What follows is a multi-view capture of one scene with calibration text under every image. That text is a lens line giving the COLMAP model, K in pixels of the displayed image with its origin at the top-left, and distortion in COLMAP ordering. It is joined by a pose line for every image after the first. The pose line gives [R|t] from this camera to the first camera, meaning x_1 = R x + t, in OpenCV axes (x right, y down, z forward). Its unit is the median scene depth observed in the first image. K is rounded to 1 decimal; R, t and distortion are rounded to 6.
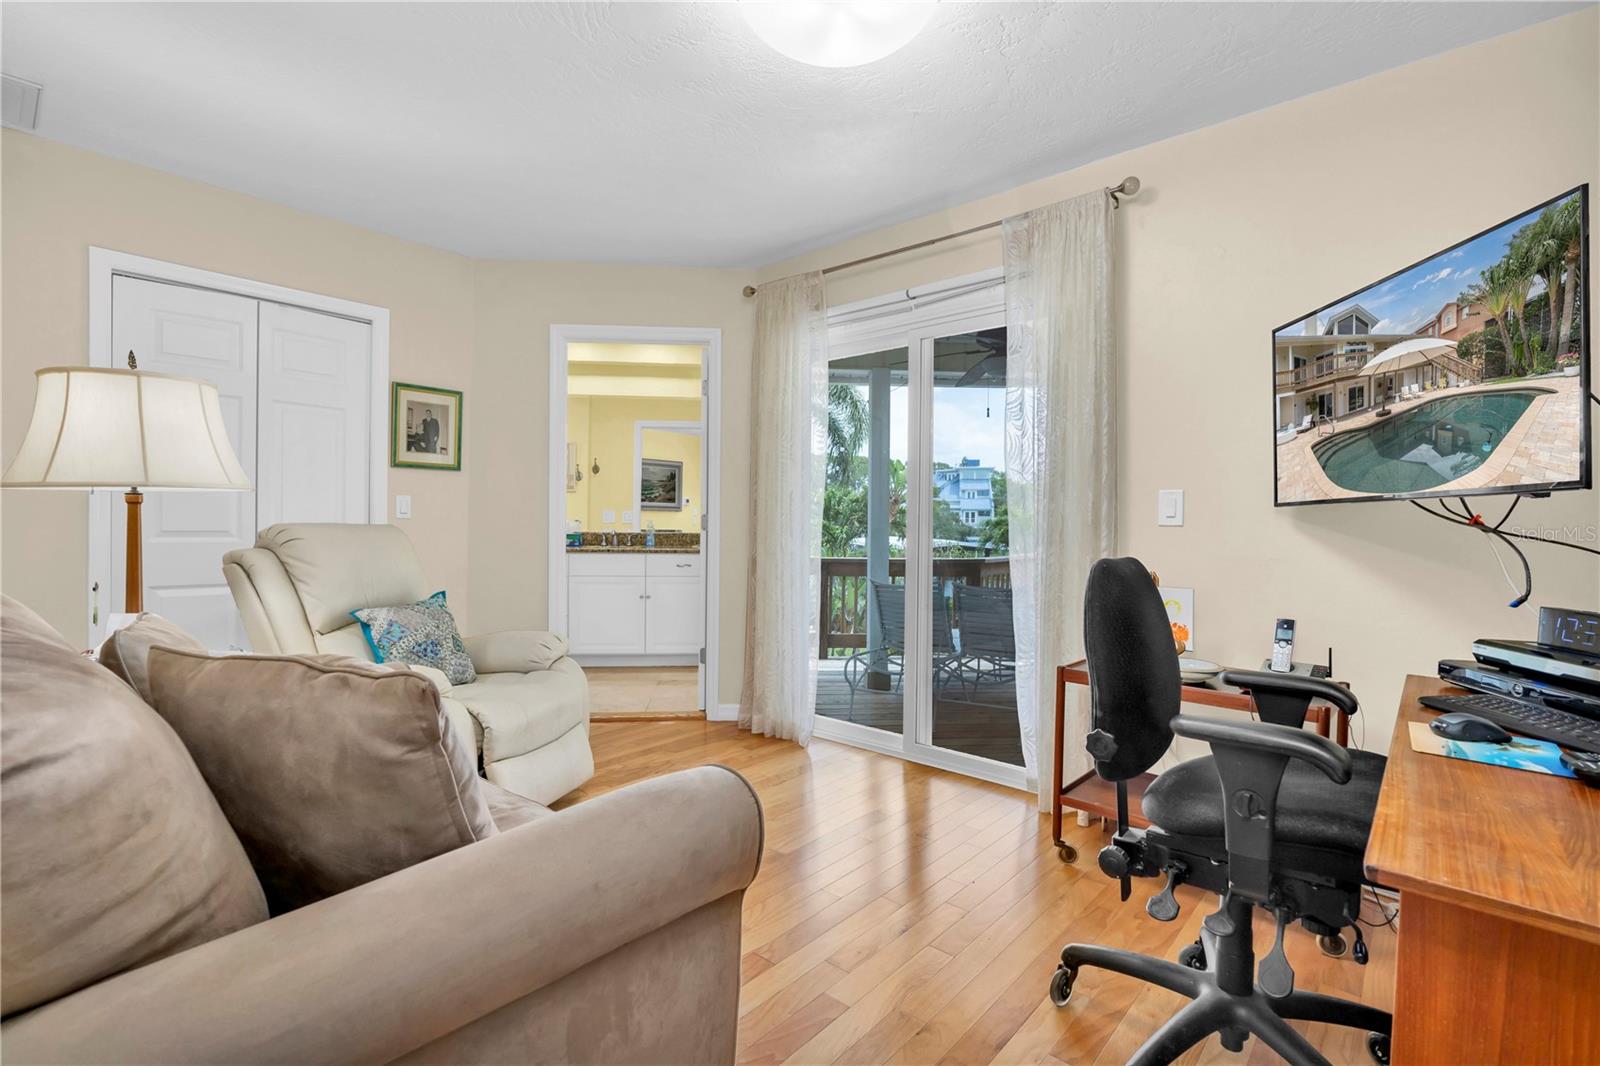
lens RADIAL K [[753.2, 0, 804.7], [0, 753.2, 534.2], [0, 0, 1]] dist [-0.002930, -0.000498]
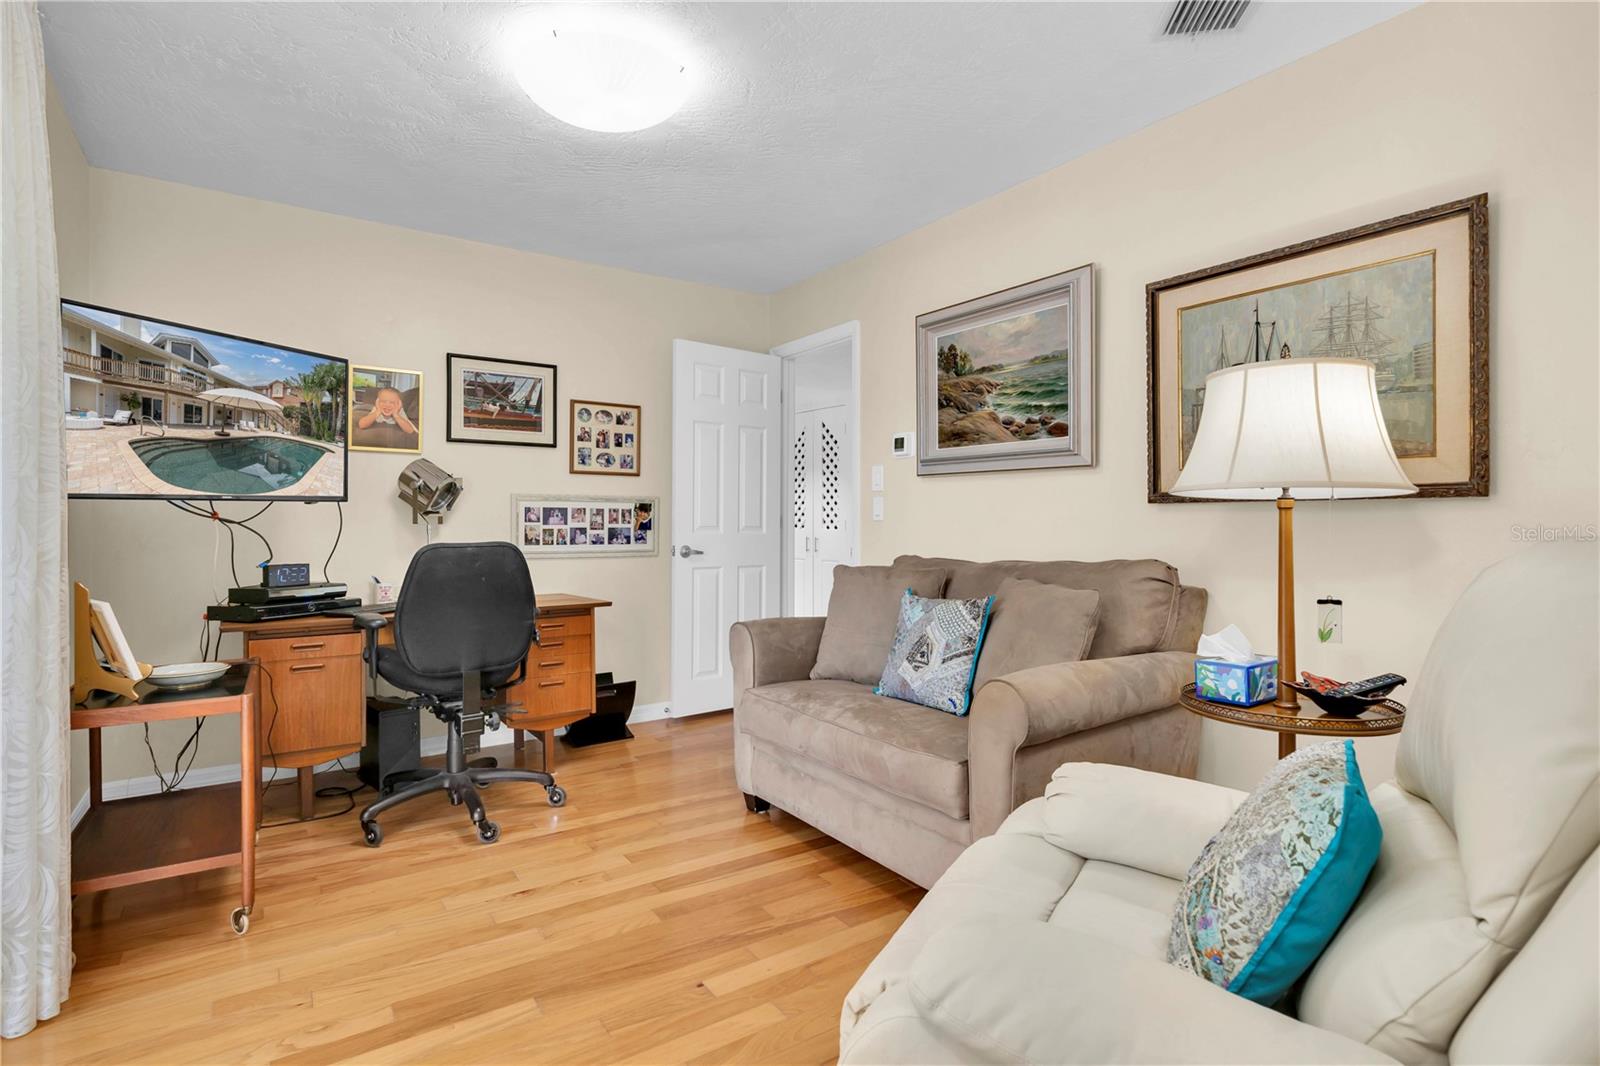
lens RADIAL K [[700.8, 0, 799.8], [0, 700.8, 522.6], [0, 0, 1]] dist [-0.000374, 0.000088]
pose [[-0.979854, -0.011519, 0.199385, -0.495248], [-0.006918, 0.999694, 0.023755, -0.039290], [-0.199597, 0.021897, -0.979633, 2.025789]]
